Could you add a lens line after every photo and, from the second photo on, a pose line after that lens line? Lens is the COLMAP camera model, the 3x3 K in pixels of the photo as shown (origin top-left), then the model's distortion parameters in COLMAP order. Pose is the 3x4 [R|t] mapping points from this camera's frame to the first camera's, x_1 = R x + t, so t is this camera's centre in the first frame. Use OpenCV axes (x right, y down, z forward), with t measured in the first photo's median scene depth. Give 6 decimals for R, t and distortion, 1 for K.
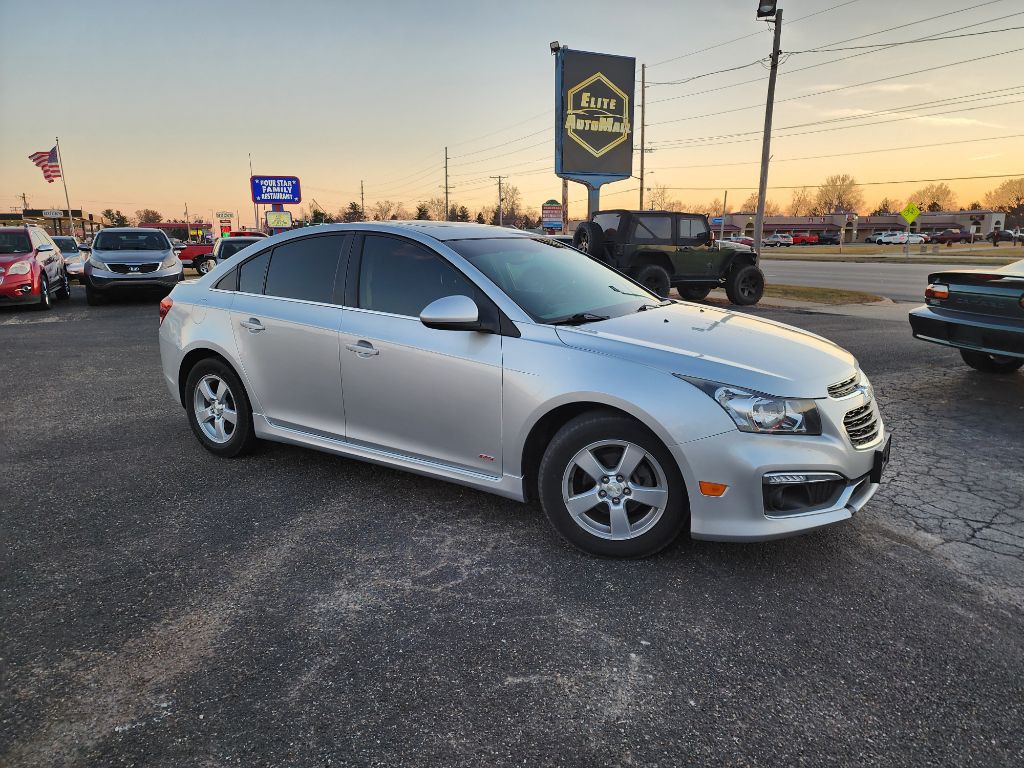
lens RADIAL K [[681.0, 0, 514.1], [0, 681.0, 386.0], [0, 0, 1]] dist [0.072099, -0.055089]
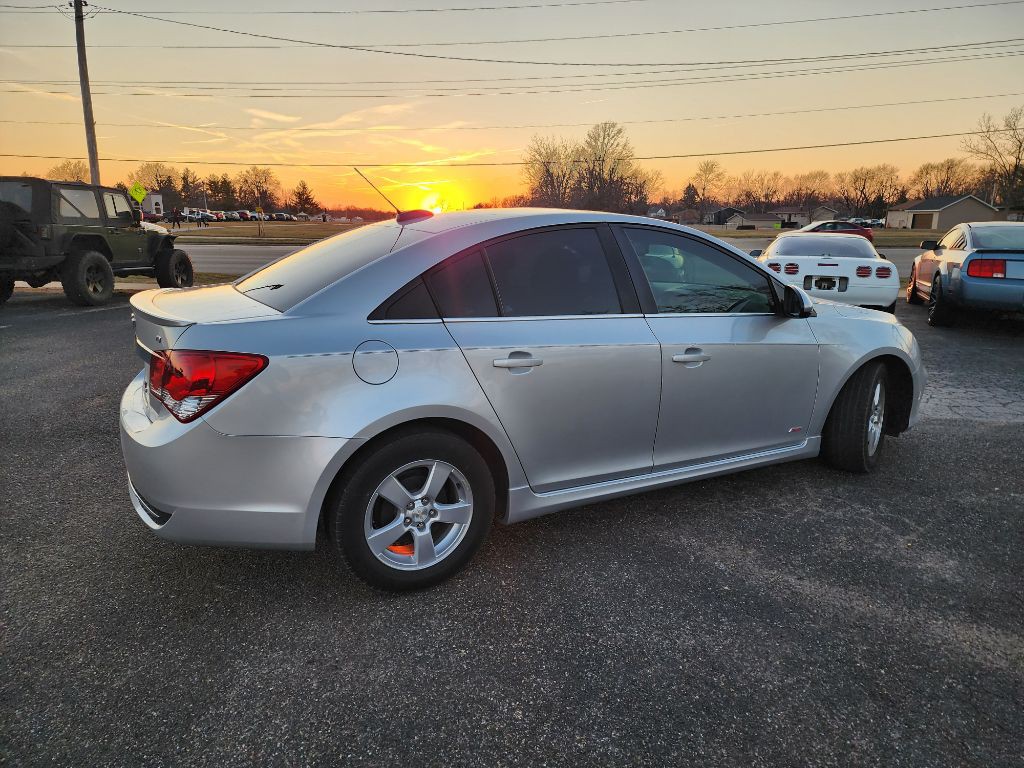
lens RADIAL K [[681.0, 0, 513.6], [0, 681.0, 380.9], [0, 0, 1]] dist [0.072099, -0.055089]
pose [[0.466296, -0.193527, 0.863201, -0.258117], [0.174073, 0.976773, 0.124956, -0.041307], [-0.867333, 0.091994, 0.489152, 0.179882]]
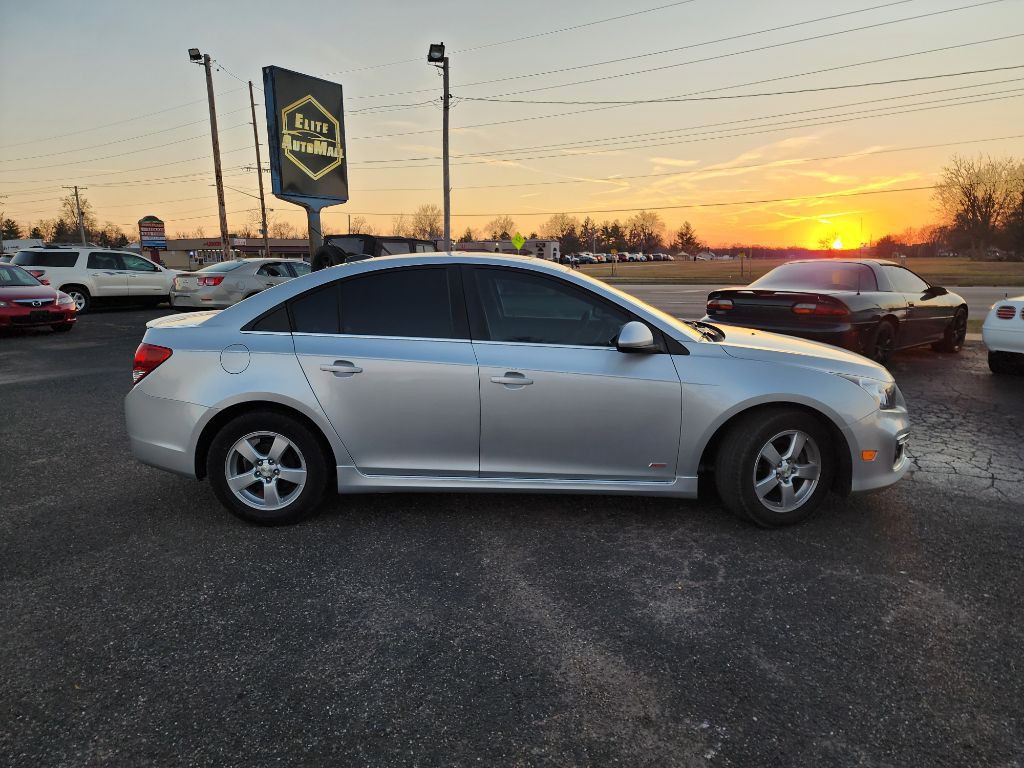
lens RADIAL K [[681.0, 0, 505.9], [0, 681.0, 389.6], [0, 0, 1]] dist [0.072099, -0.055089]
pose [[0.858347, -0.097822, 0.503658, -0.172779], [0.110654, 0.993849, 0.004448, -0.010902], [-0.500995, 0.051914, 0.863892, 0.031913]]
